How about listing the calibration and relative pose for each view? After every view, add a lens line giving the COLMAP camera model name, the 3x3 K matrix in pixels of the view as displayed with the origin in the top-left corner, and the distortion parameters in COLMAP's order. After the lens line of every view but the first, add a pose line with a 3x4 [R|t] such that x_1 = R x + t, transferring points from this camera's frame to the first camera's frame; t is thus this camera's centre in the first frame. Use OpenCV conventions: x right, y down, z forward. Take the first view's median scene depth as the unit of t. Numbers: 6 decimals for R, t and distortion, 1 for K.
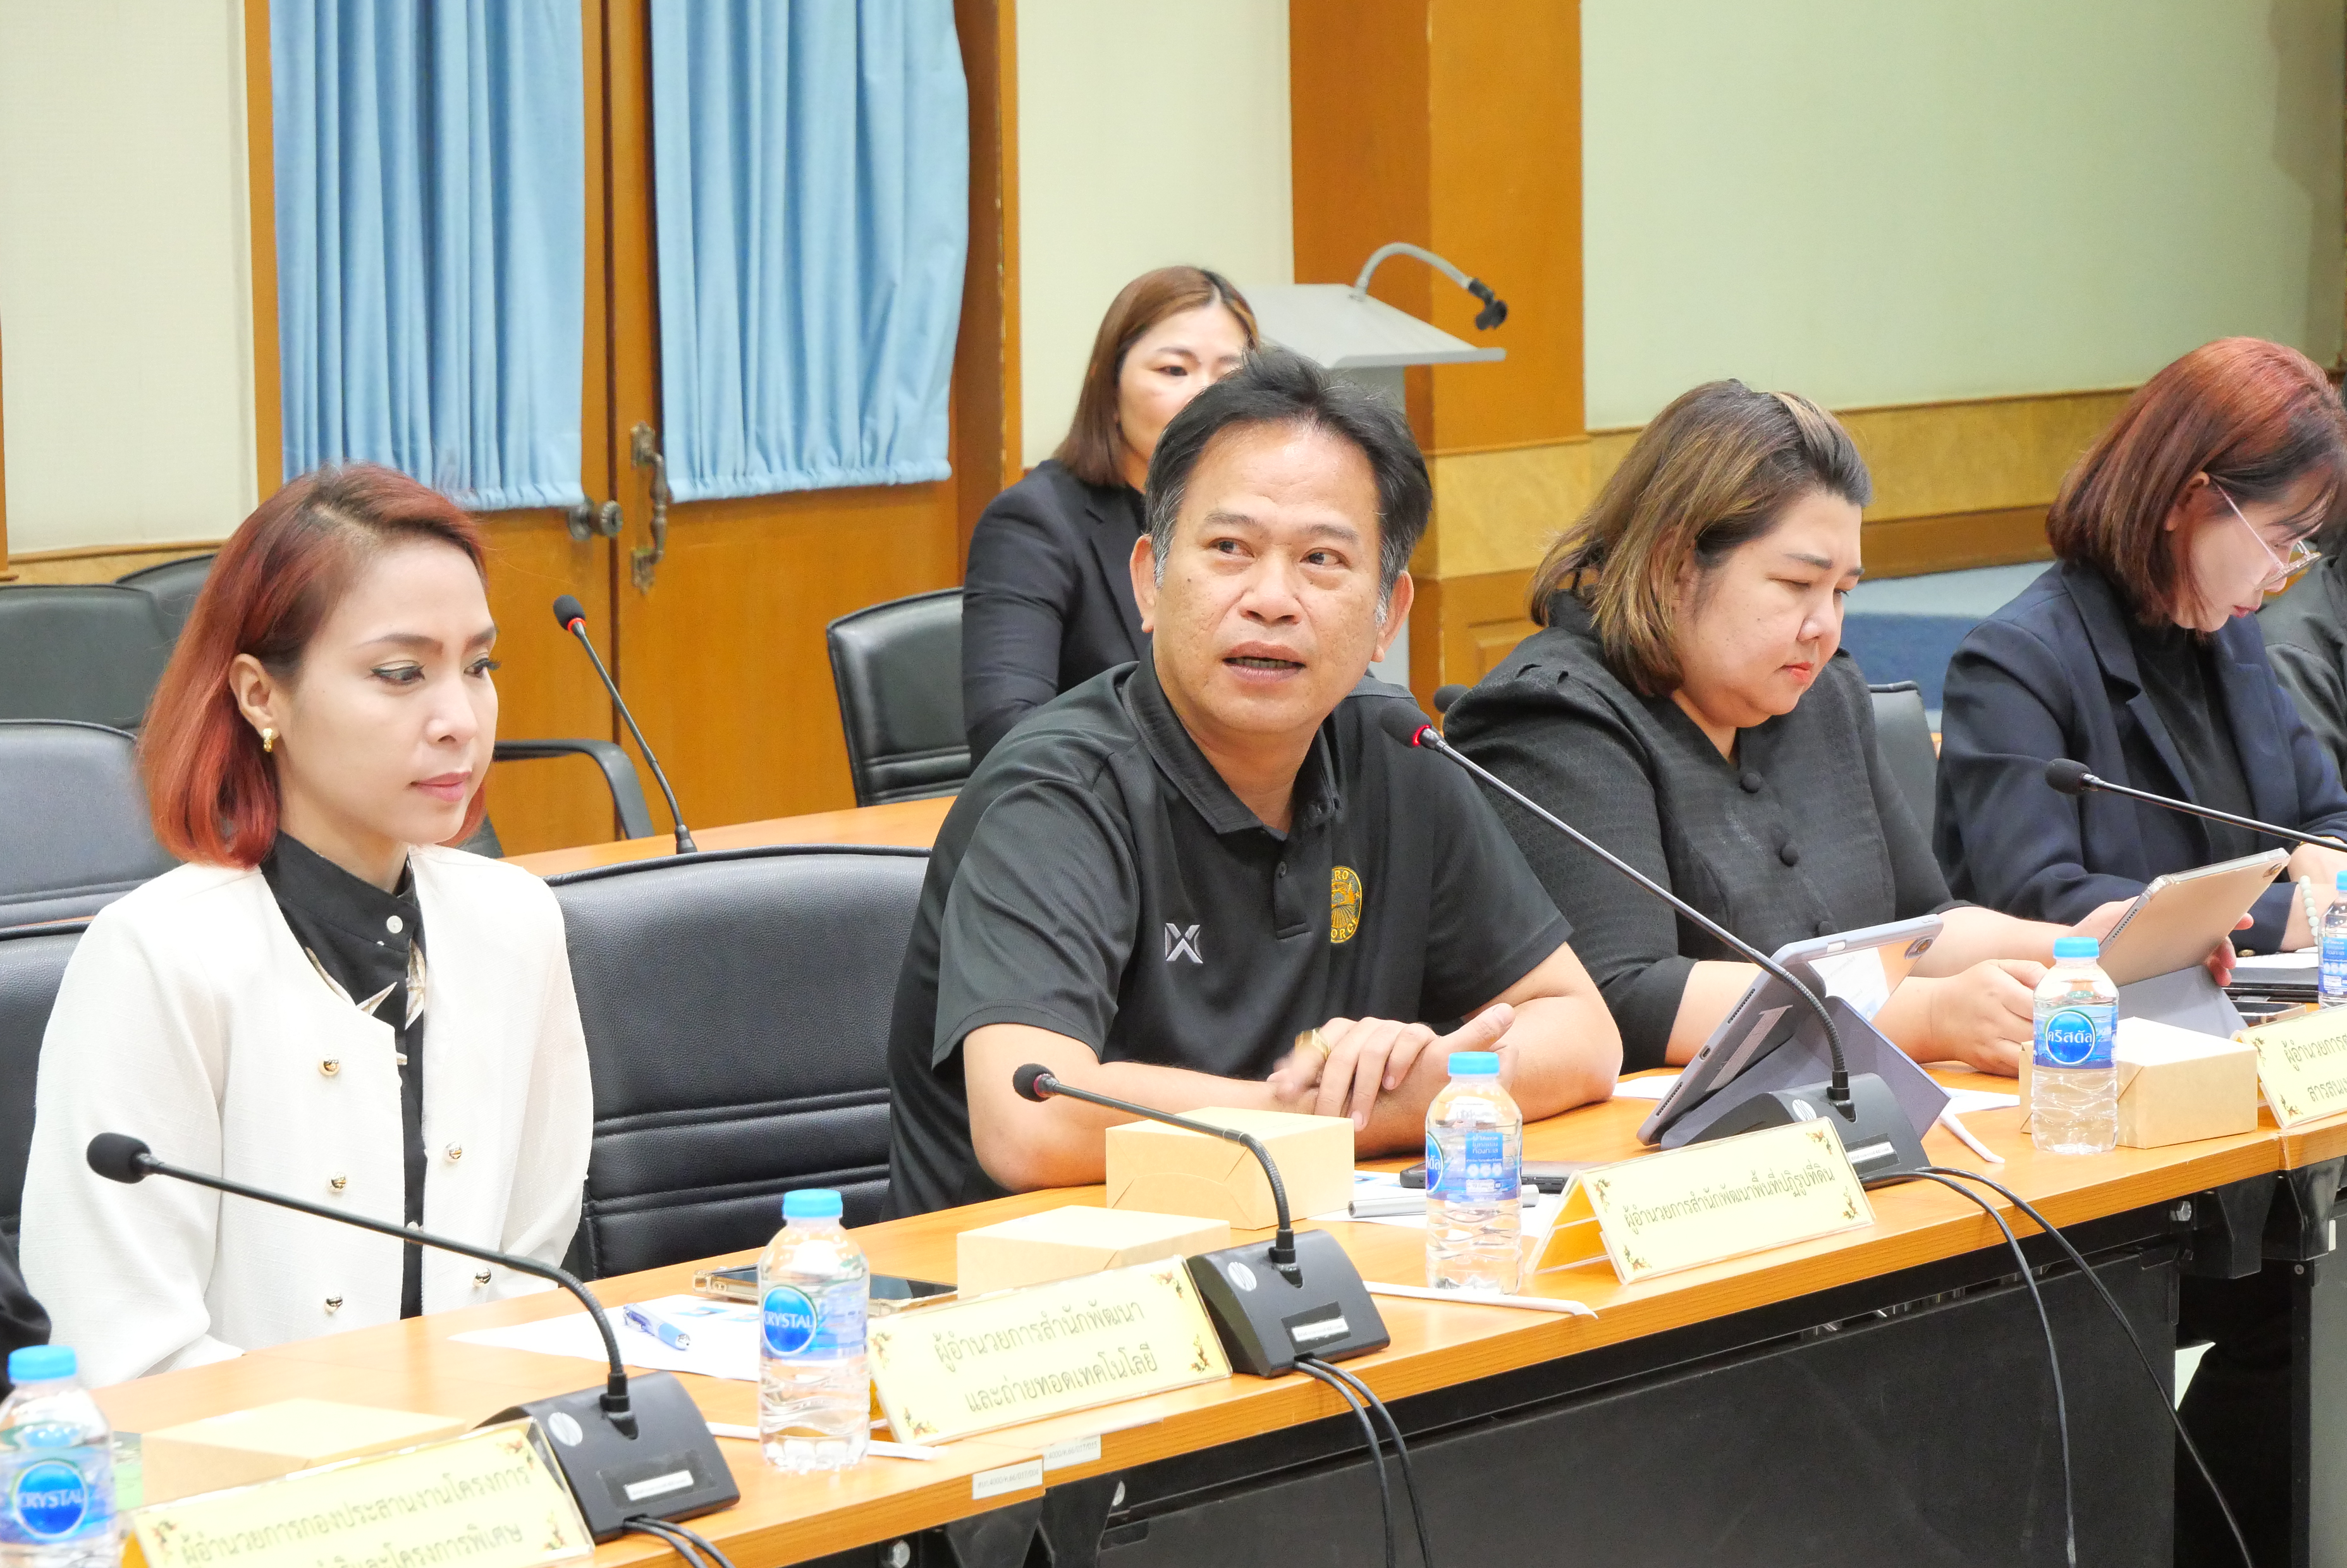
lens RADIAL K [[7402.4, 0, 1177.6], [0, 7402.4, 786.7], [0, 0, 1]] dist [-0.017805, 0.000000]
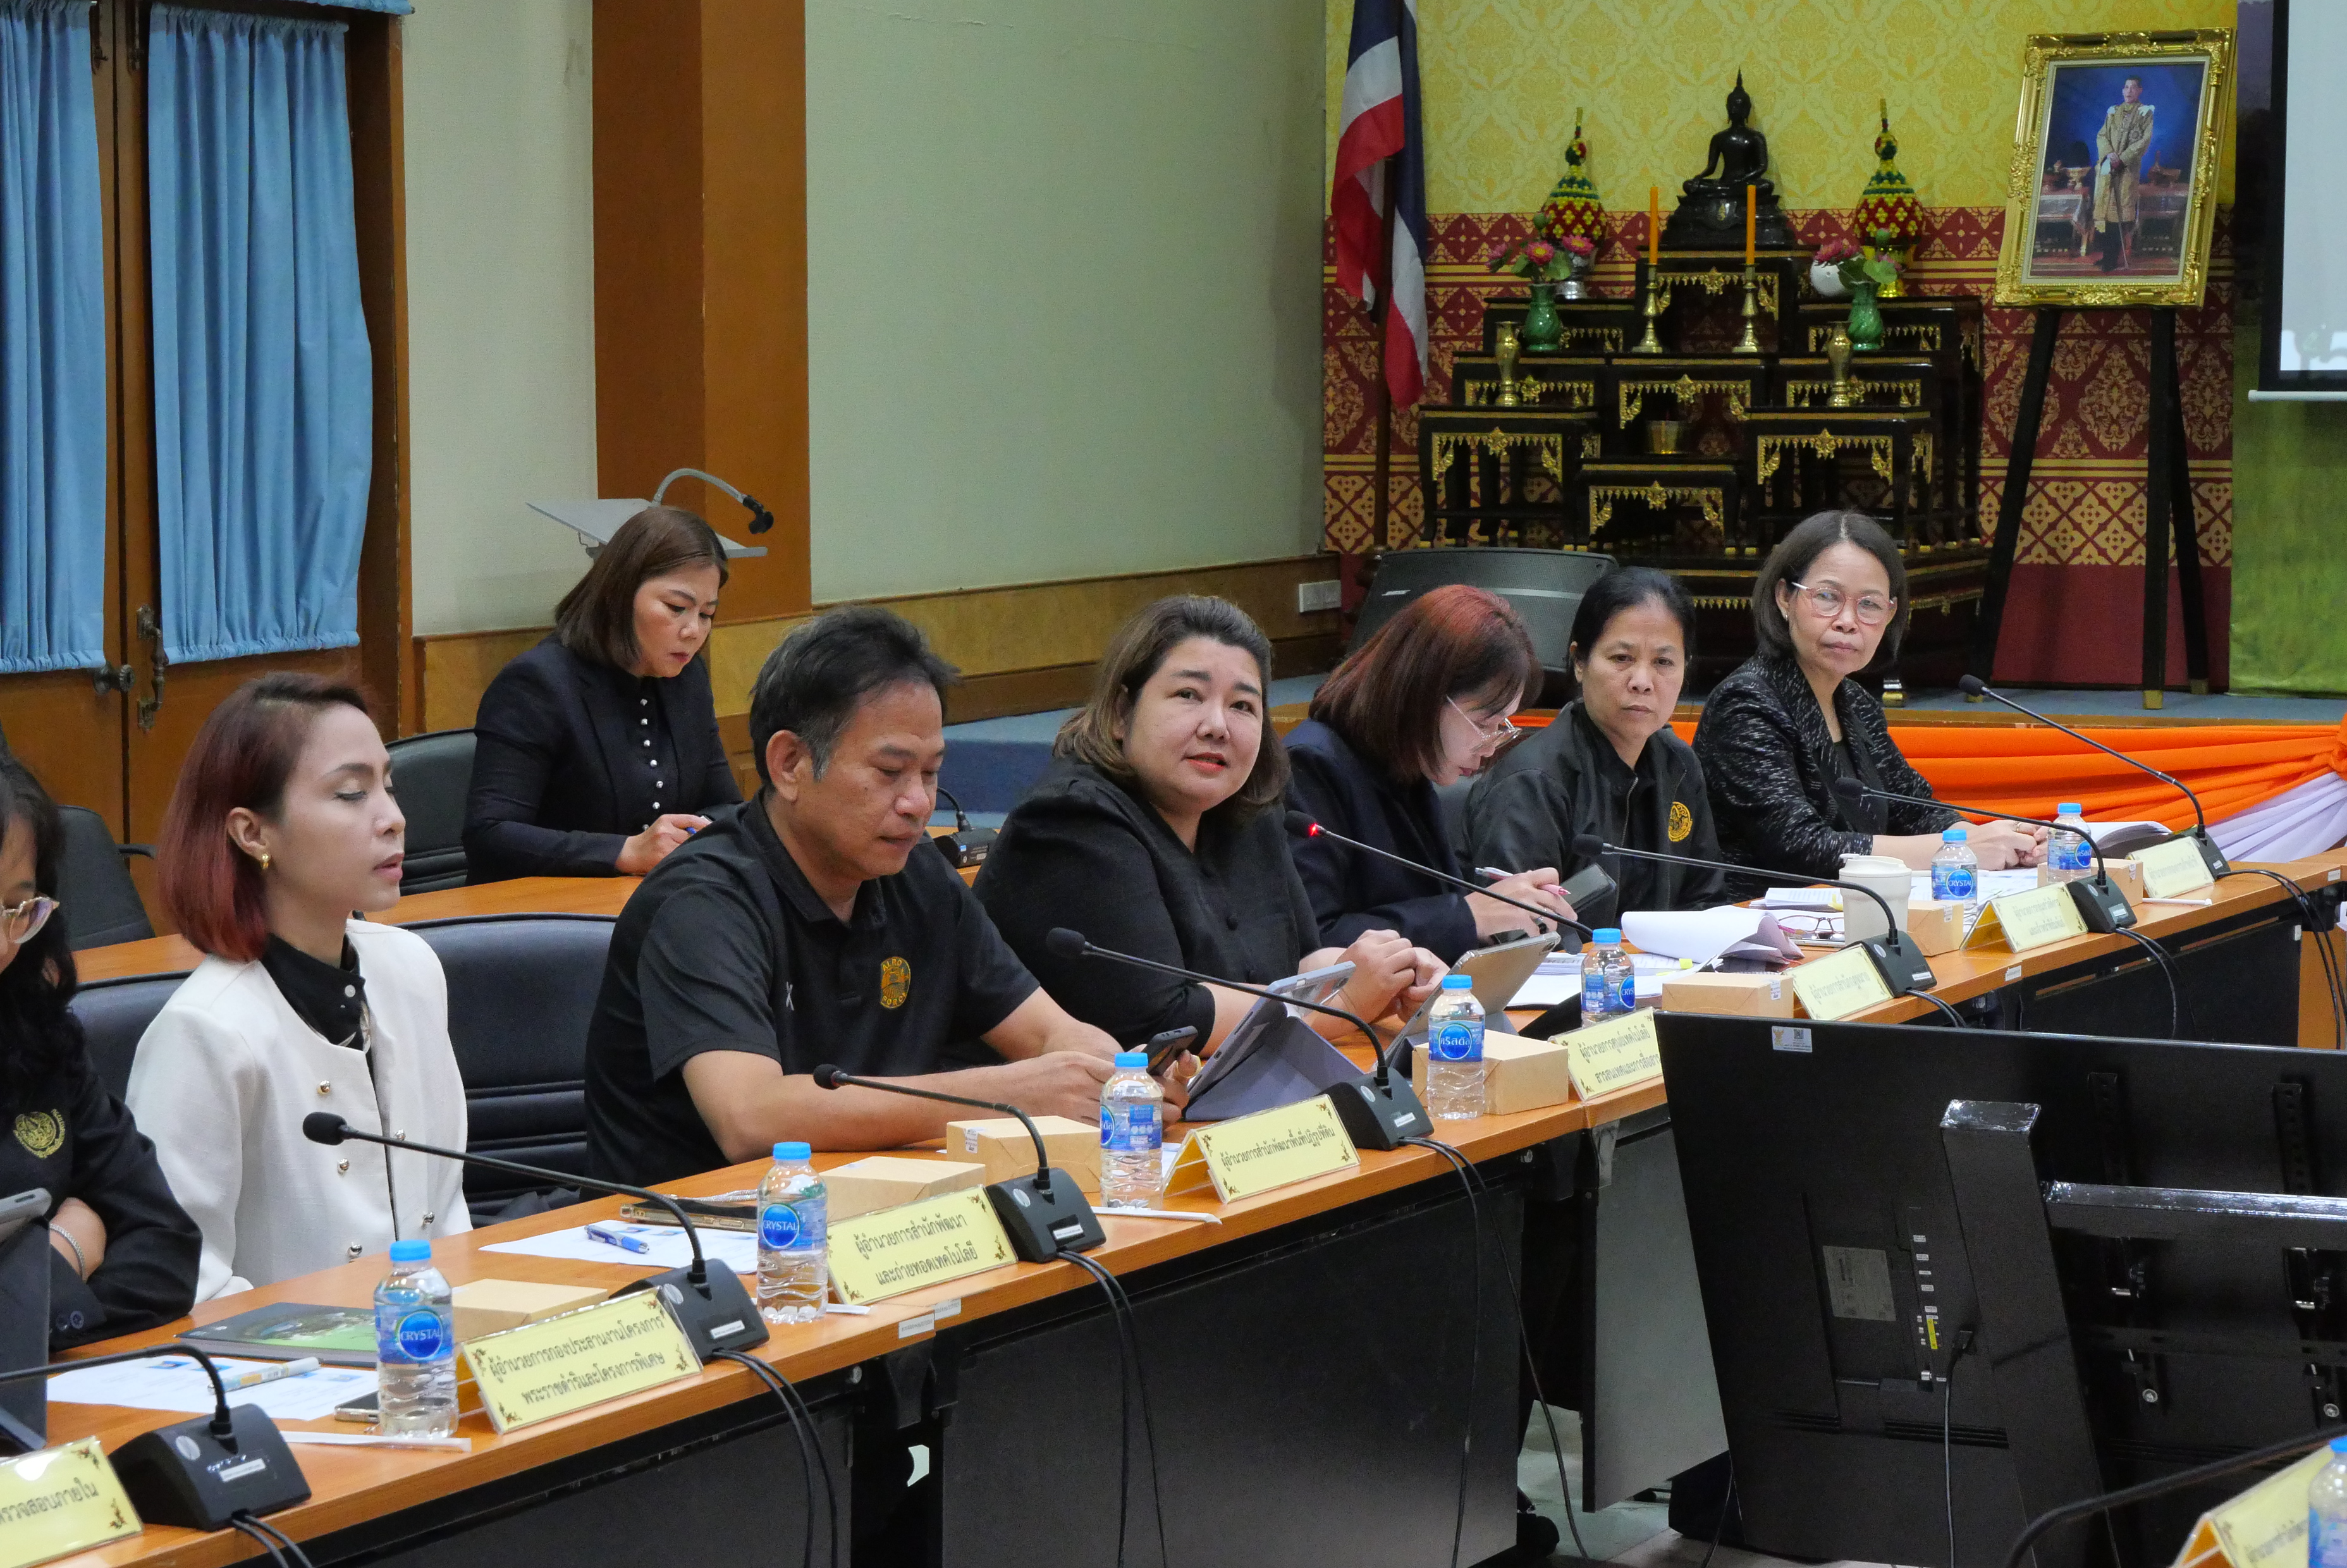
lens RADIAL K [[6222.7, 0, 1170.6], [0, 6222.7, 783.2], [0, 0, 1]] dist [0.024557, 0.000000]
pose [[0.985203, -0.004437, 0.171332, -0.153732], [0.006749, 0.999894, -0.012919, -0.002916], [-0.171256, 0.013884, 0.985129, -0.241816]]
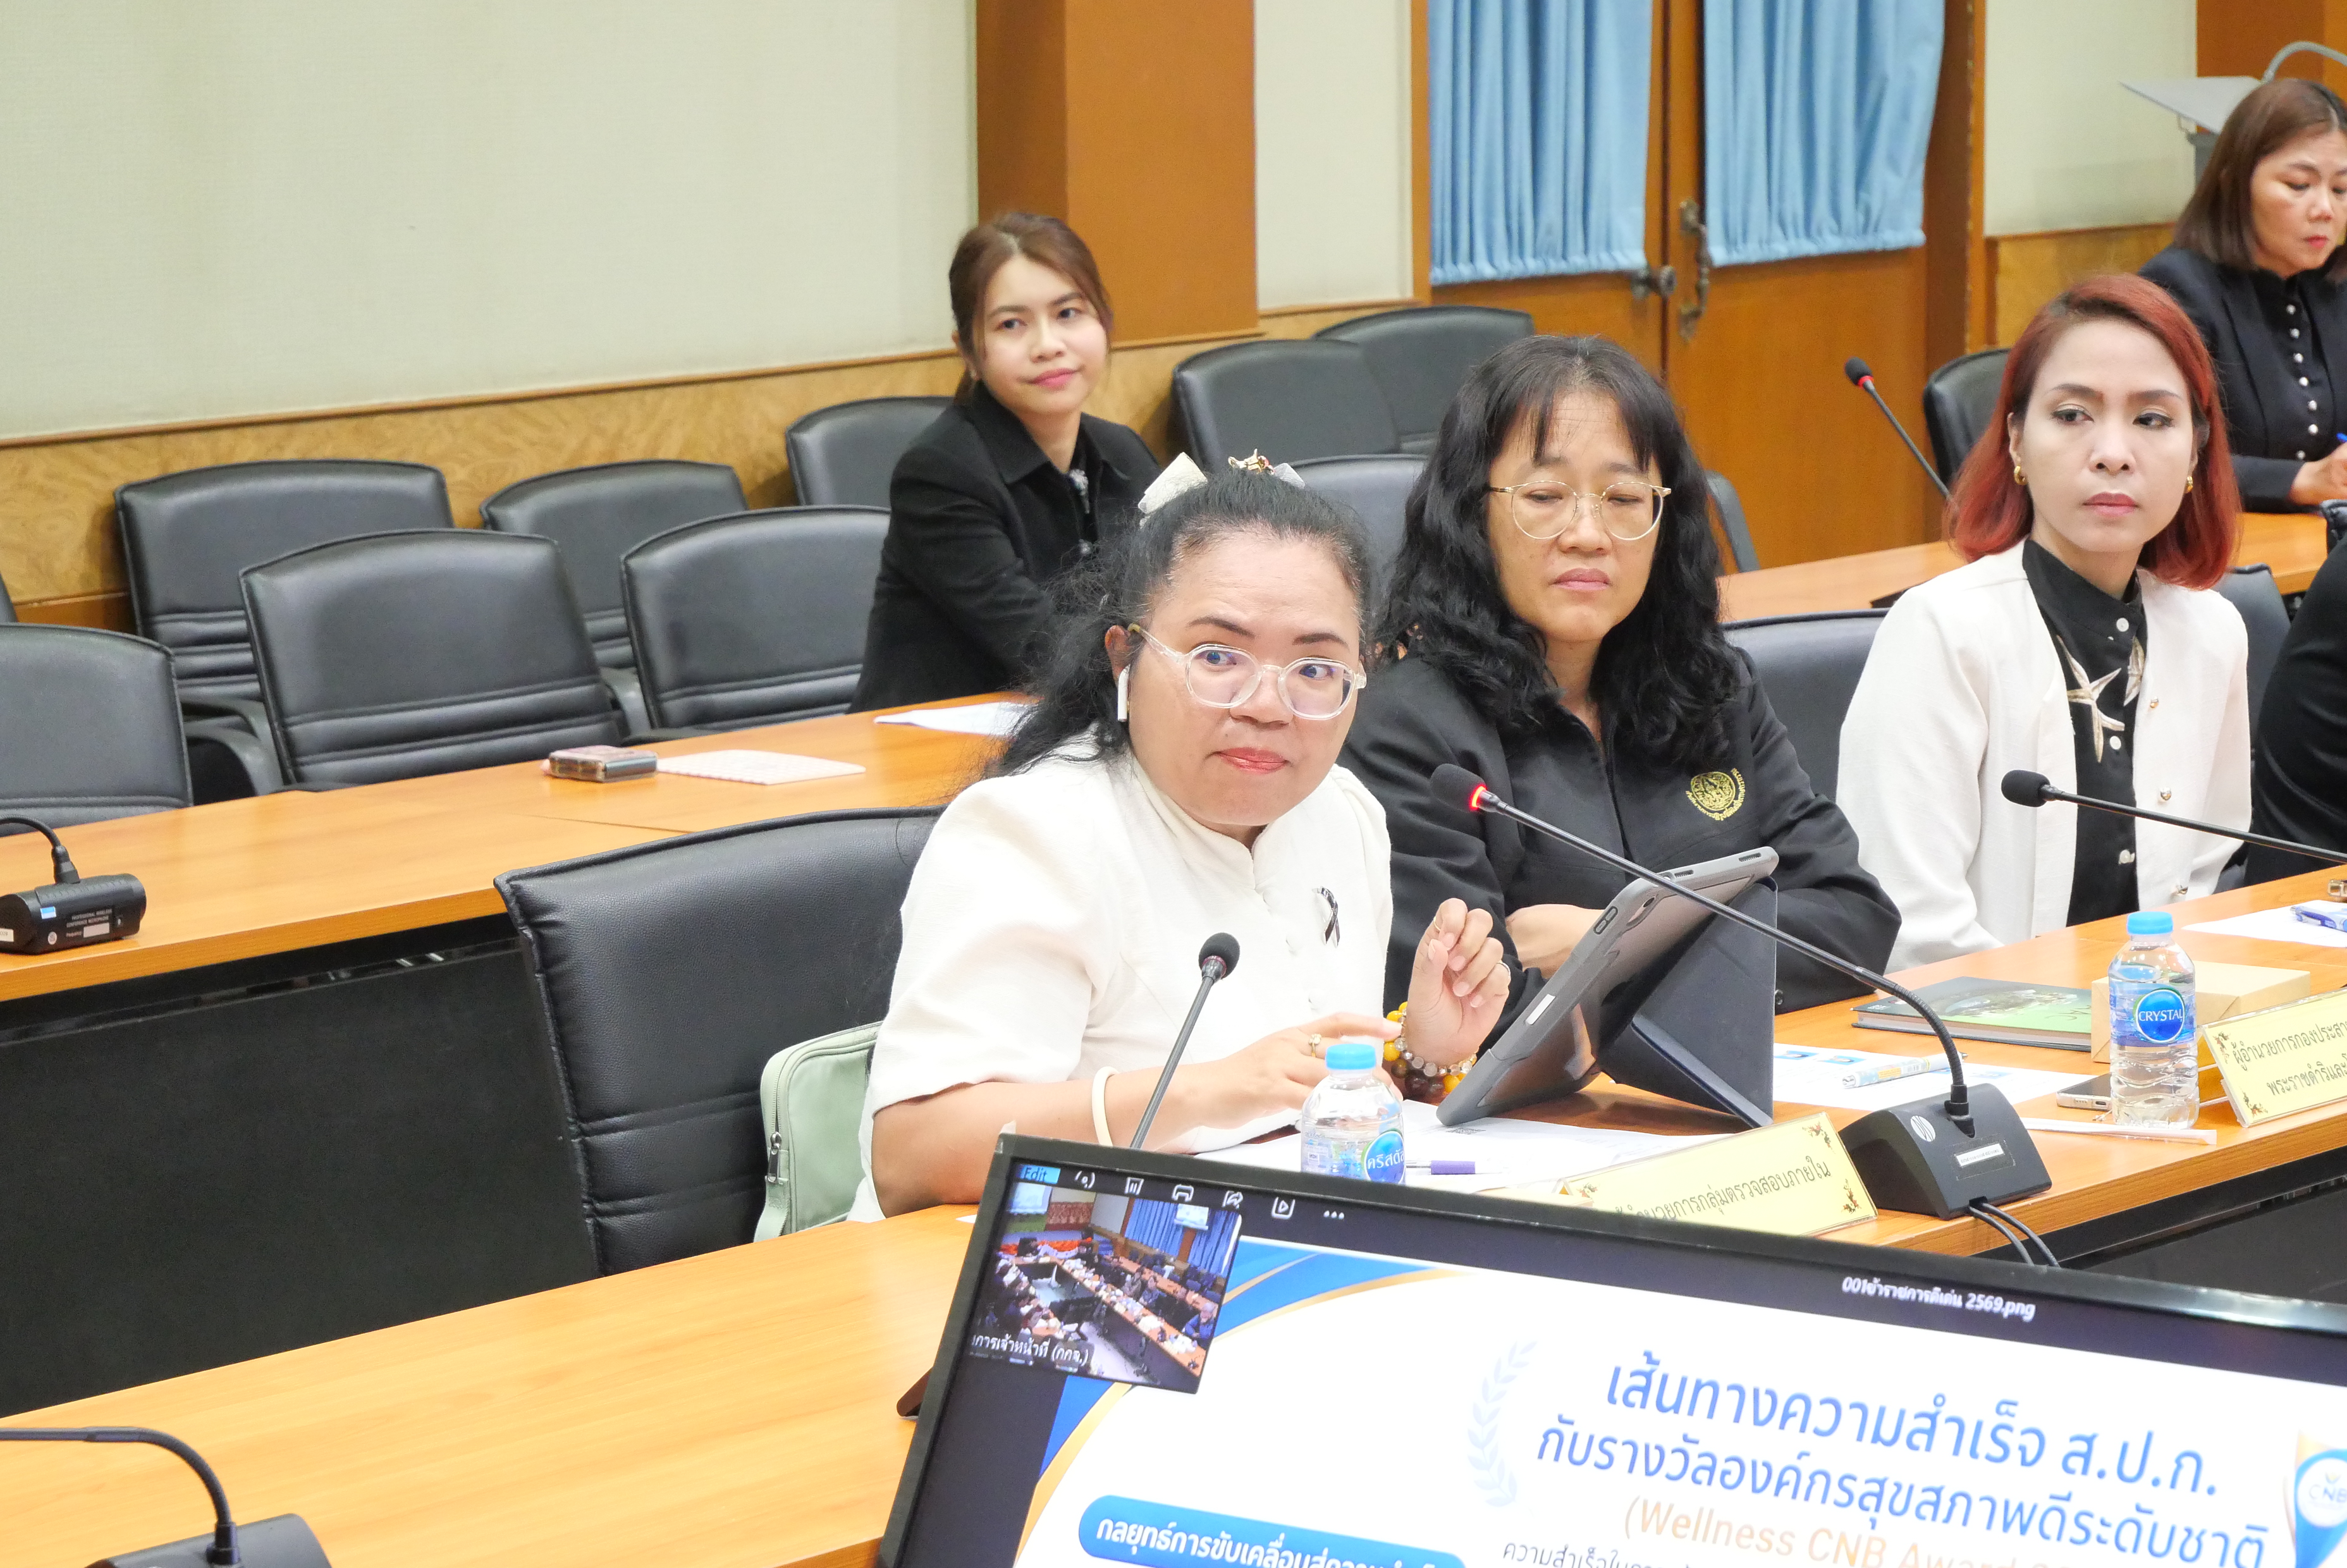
lens RADIAL K [[7197.3, 0, 1186.6], [0, 7197.3, 792.3], [0, 0, 1]] dist [0.197449, 0.000000]
pose [[0.999206, 0.007288, -0.039174, -0.200274], [-0.005630, 0.999090, 0.042281, -0.005053], [0.039446, -0.042026, 0.998338, -0.298499]]
